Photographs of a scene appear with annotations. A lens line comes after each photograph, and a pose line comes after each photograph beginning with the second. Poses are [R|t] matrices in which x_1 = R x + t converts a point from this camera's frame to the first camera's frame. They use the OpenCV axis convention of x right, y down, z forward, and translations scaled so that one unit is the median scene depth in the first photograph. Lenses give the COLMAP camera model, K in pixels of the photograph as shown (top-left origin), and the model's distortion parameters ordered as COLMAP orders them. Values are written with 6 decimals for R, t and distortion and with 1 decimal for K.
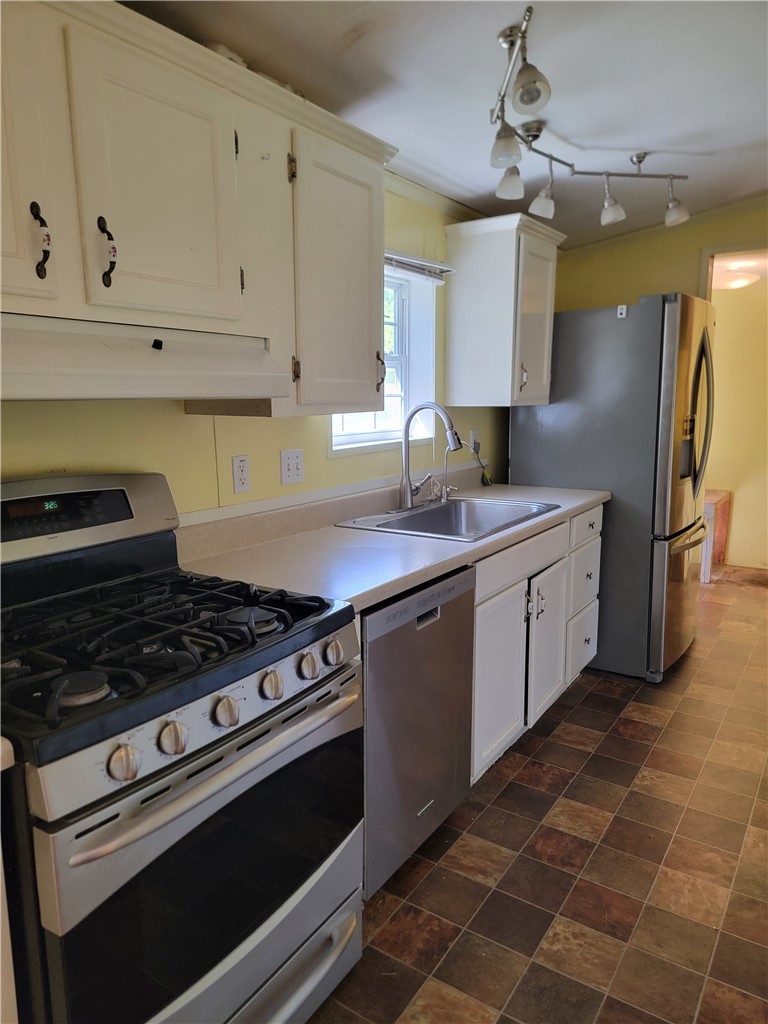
lens RADIAL K [[713.9, 0, 384.0], [0, 713.9, 512.0], [0, 0, 1]] dist [0.105428, -0.113725]
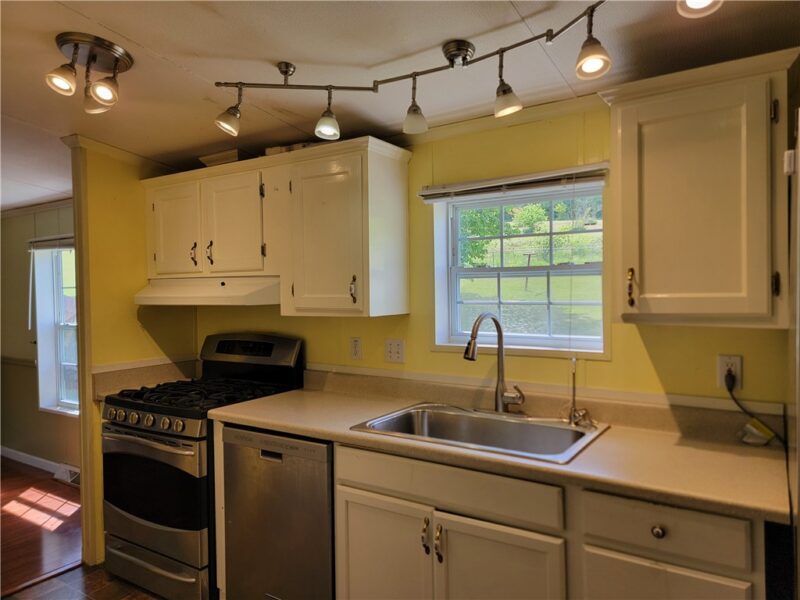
lens RADIAL K [[557.7, 0, 400.0], [0, 557.7, 300.0], [0, 0, 1]] dist [0.105428, -0.113725]
pose [[-0.008791, 0.021135, -0.999738, 0.664079], [-0.149758, 0.988473, 0.022214, -0.127916], [0.988684, 0.149914, -0.005524, 0.673098]]
